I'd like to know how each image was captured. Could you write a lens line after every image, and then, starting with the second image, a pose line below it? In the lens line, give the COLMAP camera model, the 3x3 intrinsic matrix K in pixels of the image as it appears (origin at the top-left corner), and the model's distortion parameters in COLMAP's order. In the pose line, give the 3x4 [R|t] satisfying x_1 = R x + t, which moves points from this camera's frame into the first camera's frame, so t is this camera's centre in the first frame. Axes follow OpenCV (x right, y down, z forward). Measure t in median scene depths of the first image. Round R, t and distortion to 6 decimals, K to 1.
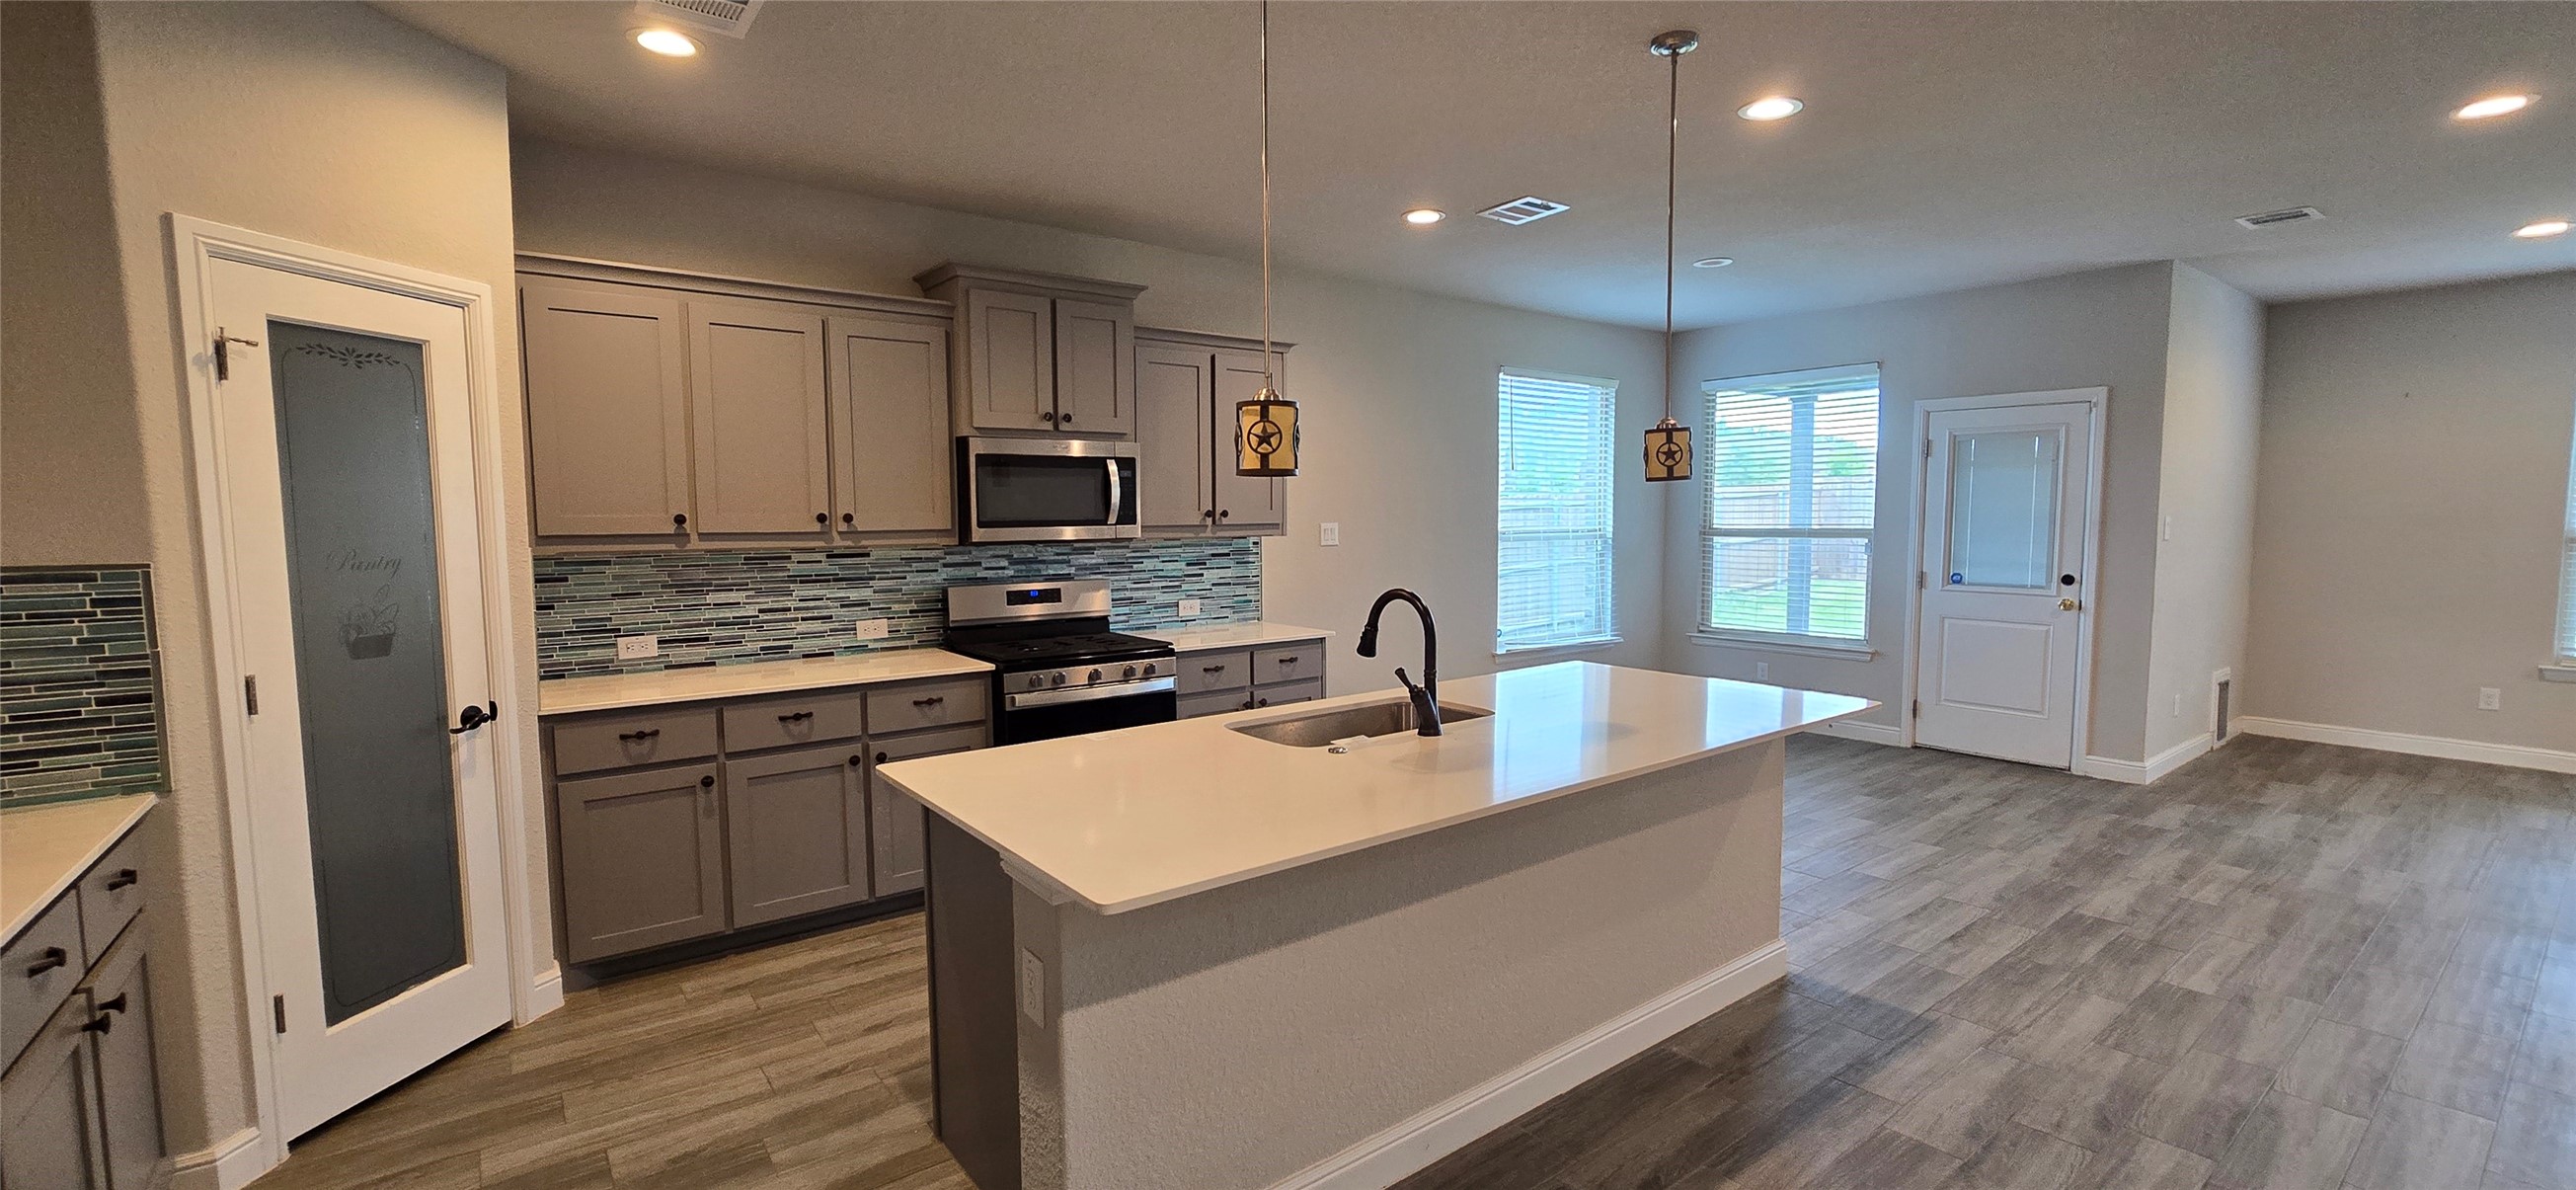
lens RADIAL K [[1063.0, 0, 1290.1], [0, 1063.0, 612.7], [0, 0, 1]] dist [-0.003567, -0.000415]
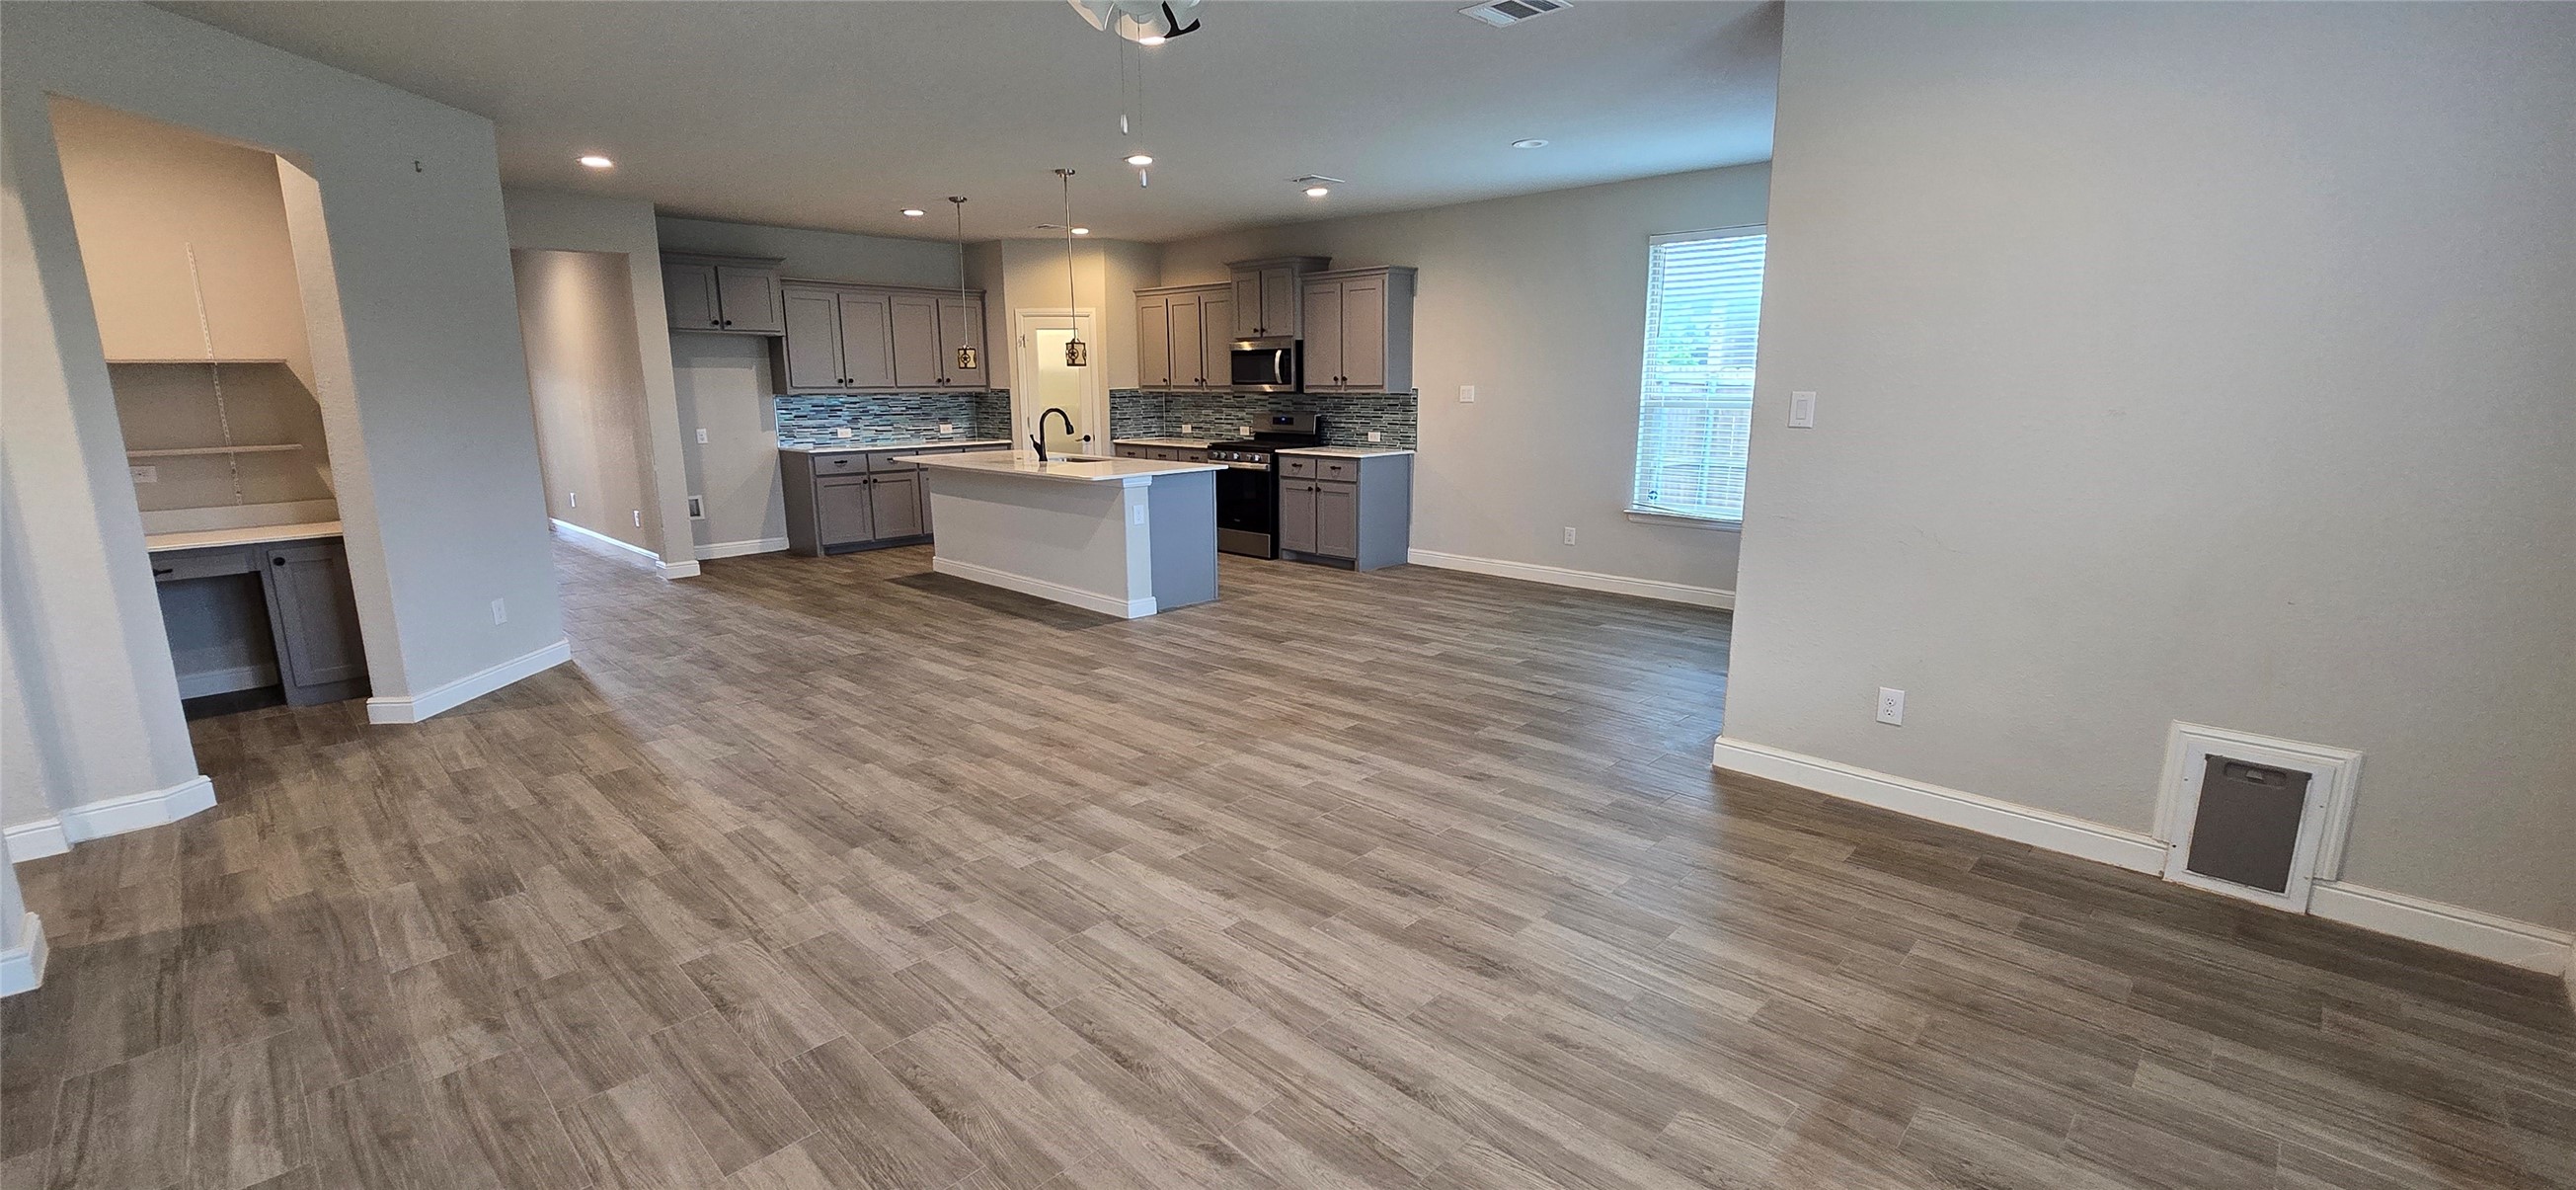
lens RADIAL K [[1063.0, 0, 1274.8], [0, 1063.0, 599.7], [0, 0, 1]] dist [-0.003567, -0.000415]
pose [[0.128627, 0.206011, -0.970059, 2.382626], [-0.092040, 0.976443, 0.195162, -0.101663], [0.987413, 0.064181, 0.144558, 0.975526]]
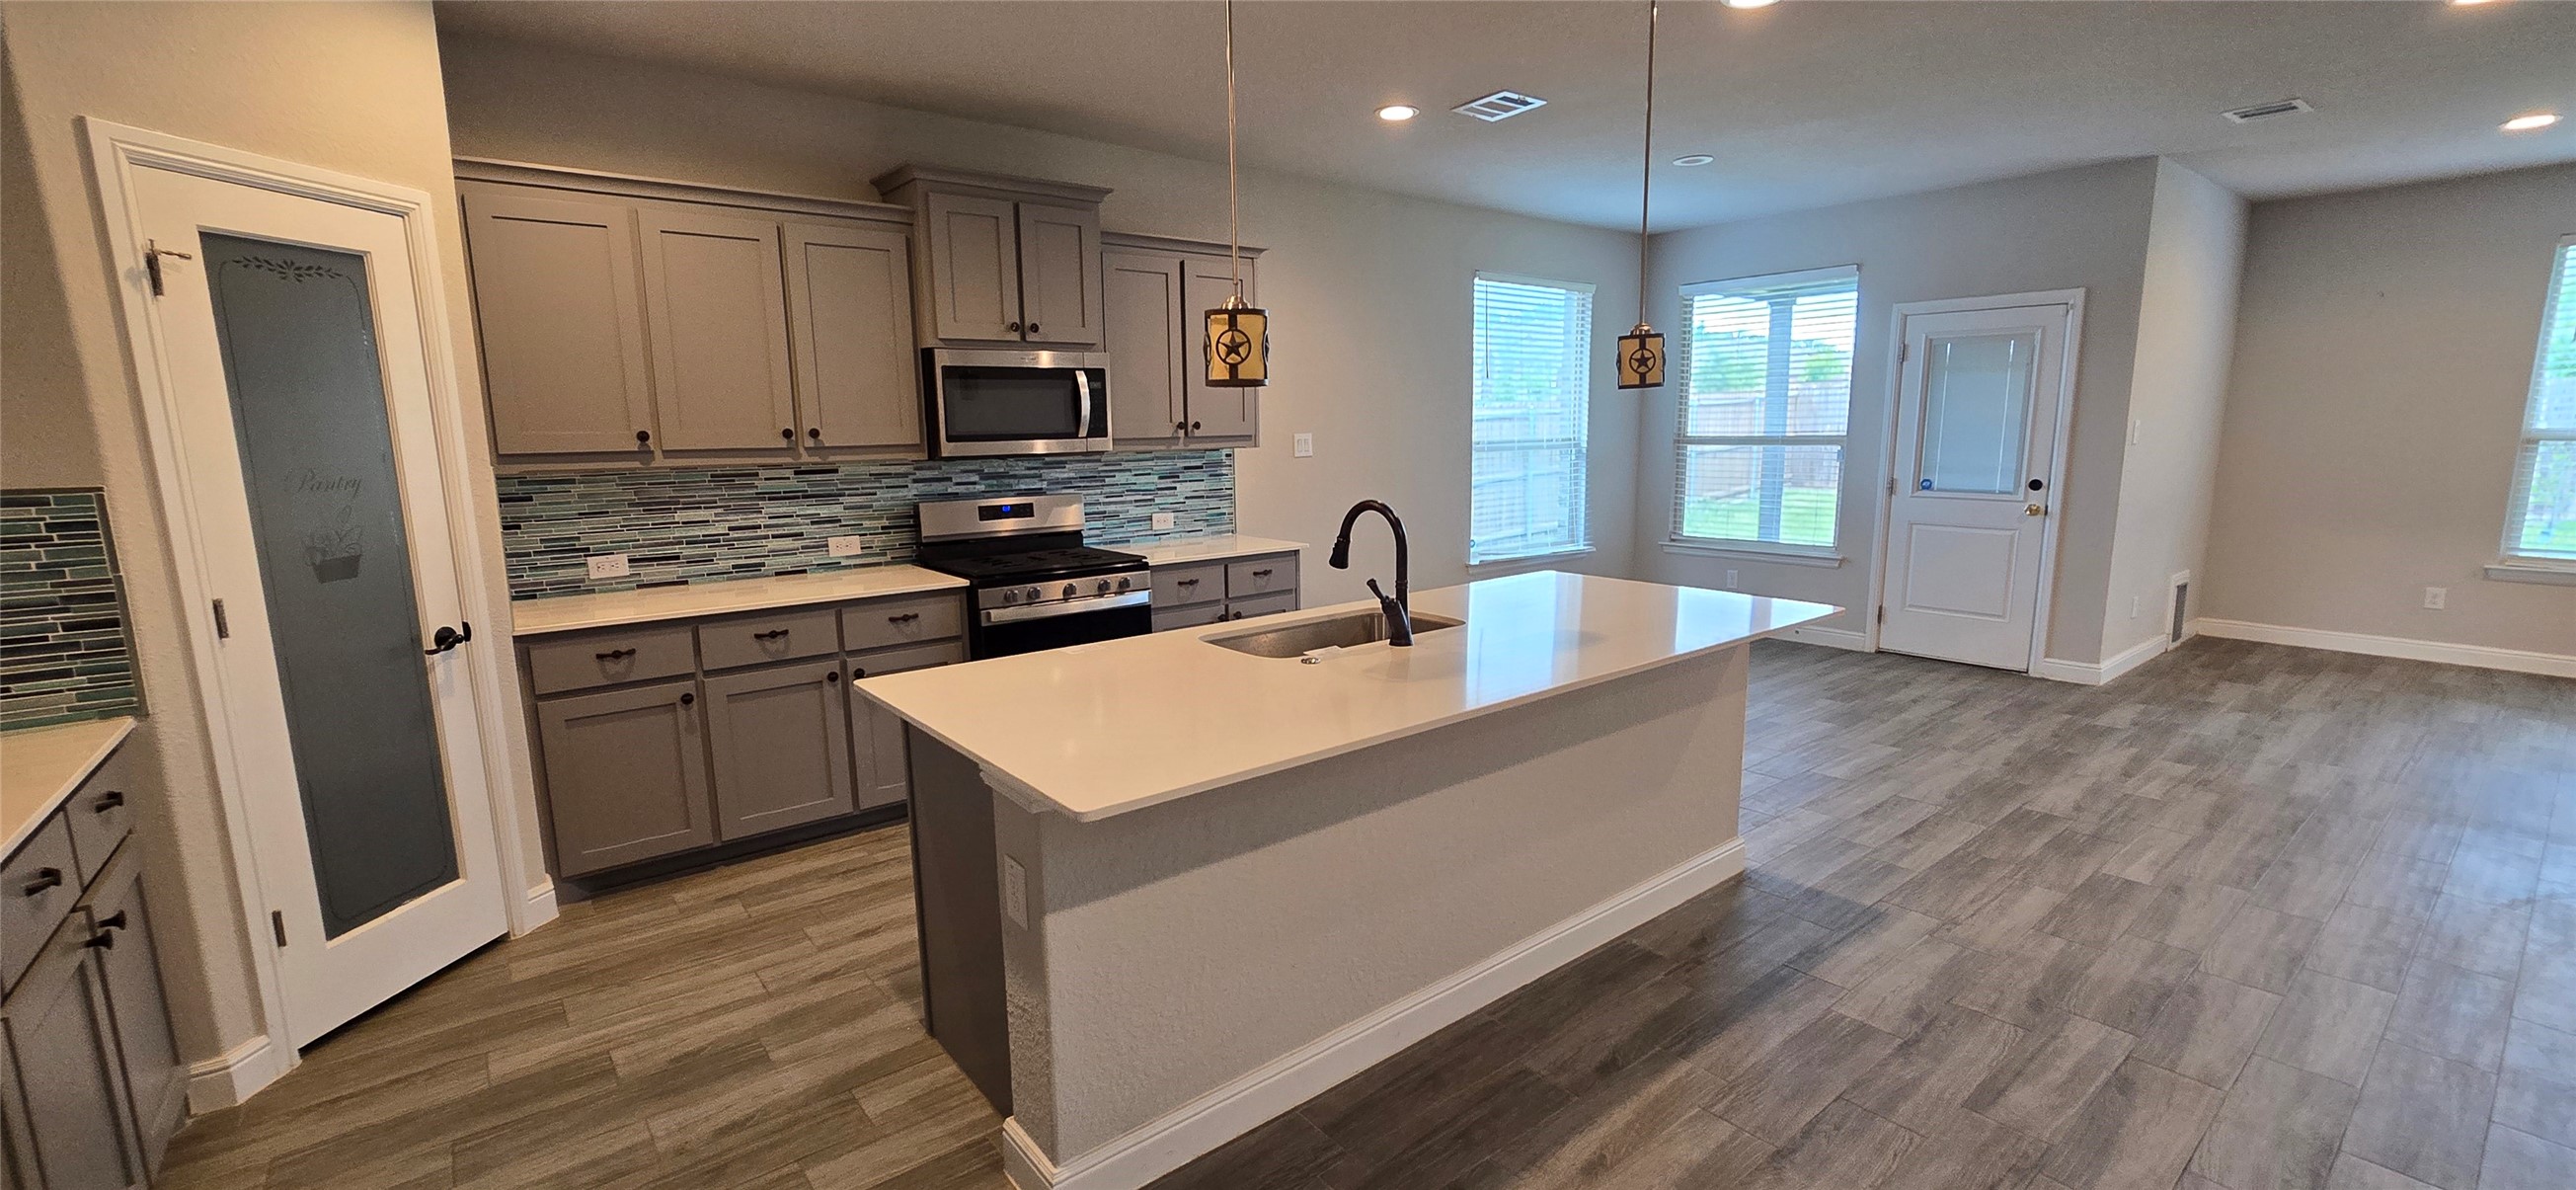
lens RADIAL K [[1063.0, 0, 1282.4], [0, 1063.0, 621.3], [0, 0, 1]] dist [-0.003567, -0.000415]
pose [[0.999850, -0.010915, 0.013439, 0.004365], [0.009663, 0.995902, 0.089921, 0.000351], [-0.014365, -0.089778, 0.995858, -0.005923]]
